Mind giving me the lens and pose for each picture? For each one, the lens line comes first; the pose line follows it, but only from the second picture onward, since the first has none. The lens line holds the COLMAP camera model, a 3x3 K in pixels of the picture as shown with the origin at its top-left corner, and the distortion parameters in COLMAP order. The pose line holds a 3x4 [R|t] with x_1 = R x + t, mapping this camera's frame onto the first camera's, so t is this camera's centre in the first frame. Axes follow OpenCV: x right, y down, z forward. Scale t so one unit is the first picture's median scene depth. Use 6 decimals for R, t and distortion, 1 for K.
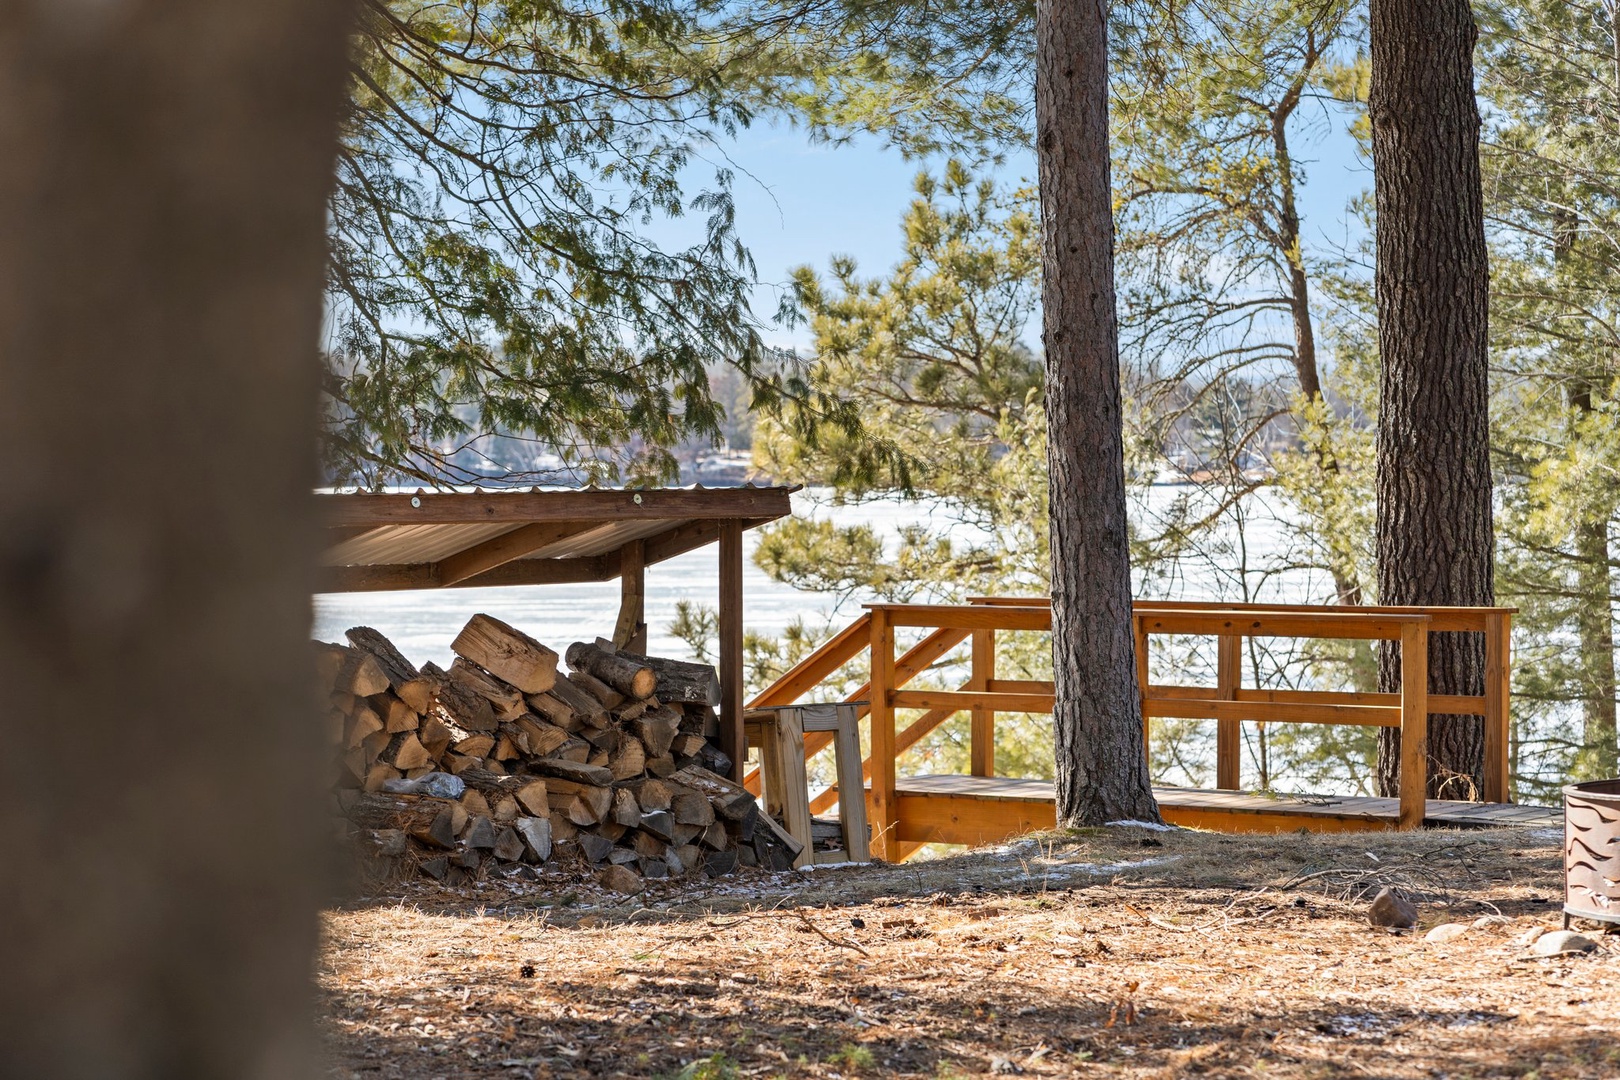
lens RADIAL K [[3897.5, 0, 810.0], [0, 3897.5, 540.0], [0, 0, 1]] dist [0.018645, -0.032409]
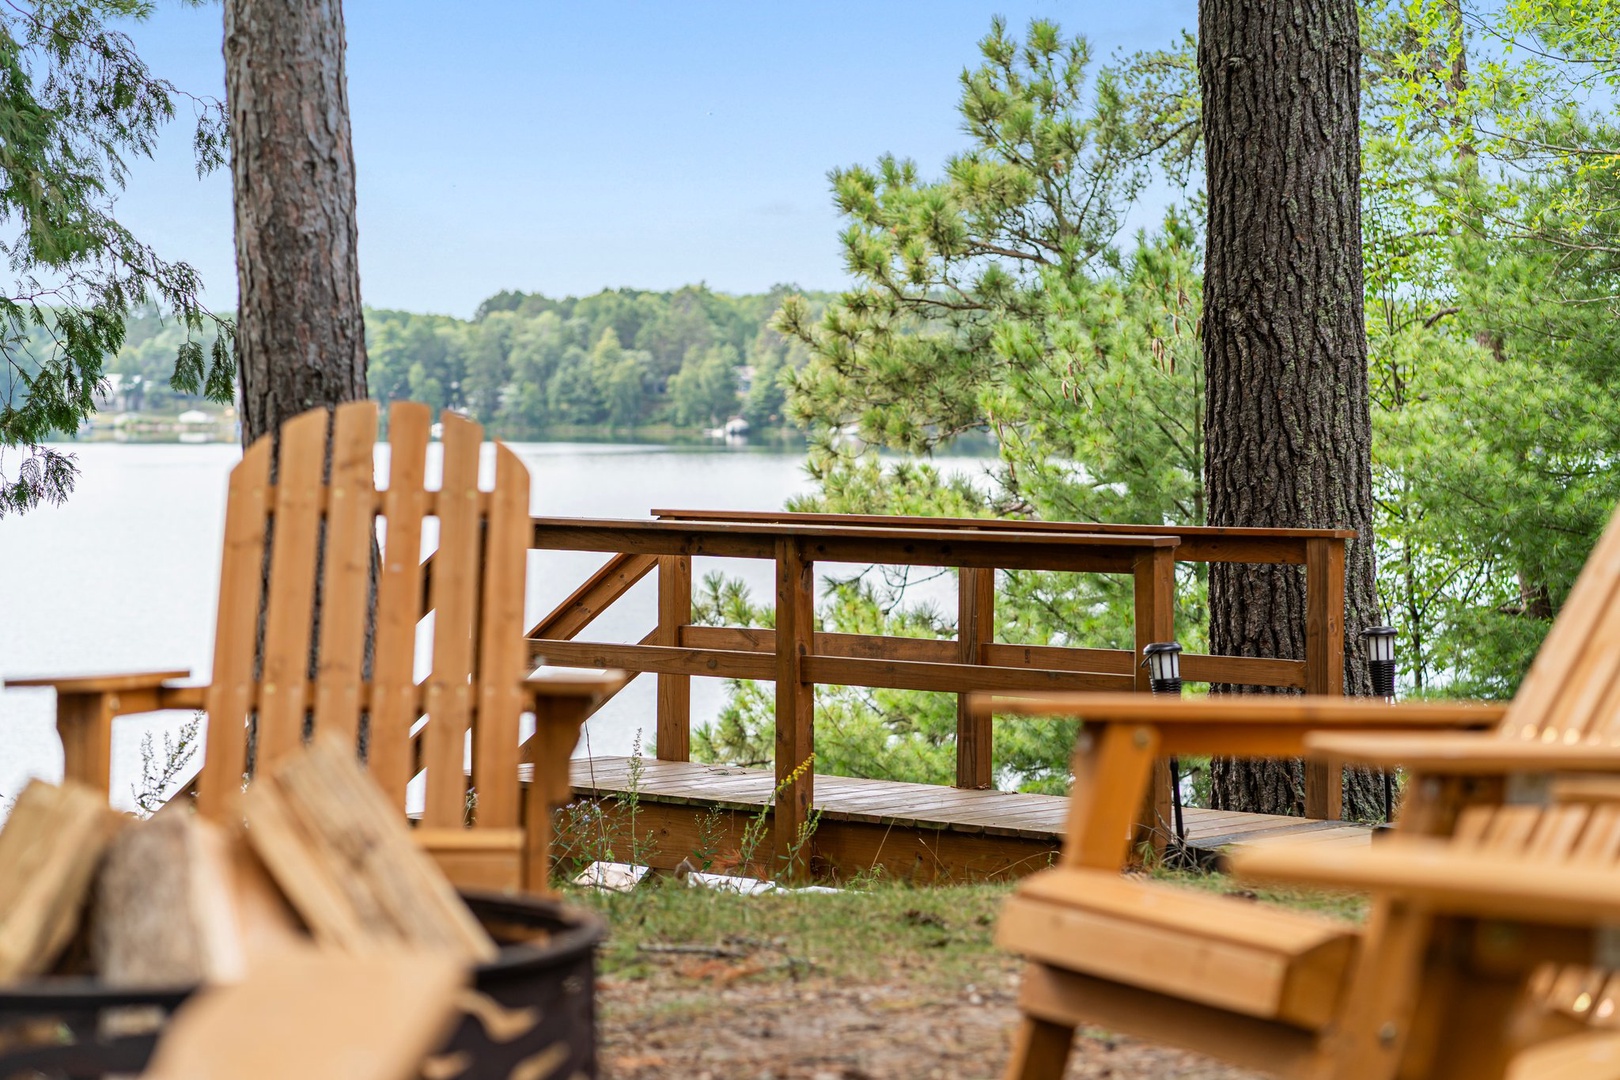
lens RADIAL K [[3897.5, 0, 810.0], [0, 3897.5, 540.0], [0, 0, 1]] dist [0.018645, -0.032409]
pose [[0.993299, 0.008956, -0.115223, 0.157718], [-0.008076, 0.999935, 0.008104, 0.014206], [0.115288, -0.007119, 0.993307, 0.301433]]
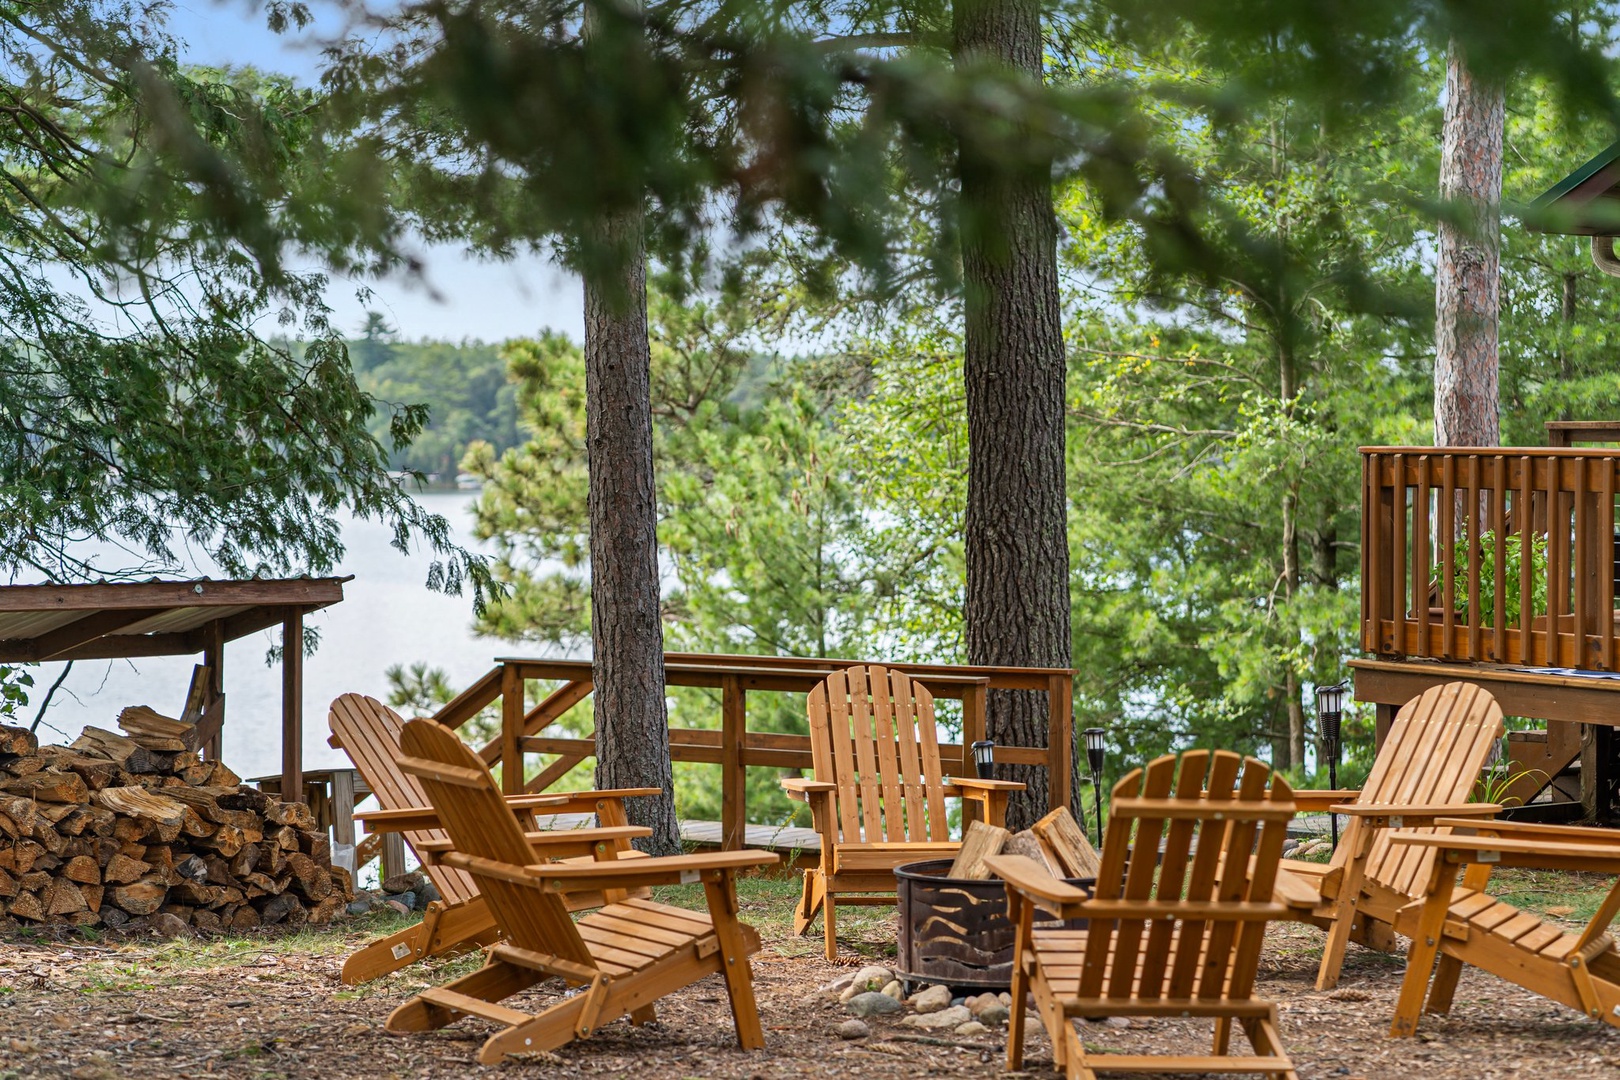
lens RADIAL K [[3897.5, 0, 810.0], [0, 3897.5, 540.0], [0, 0, 1]] dist [0.018645, -0.032409]
pose [[0.998935, 0.008099, 0.045431, 0.051117], [-0.007870, 0.999955, -0.005205, -0.012211], [-0.045471, 0.004842, 0.998954, -0.106453]]
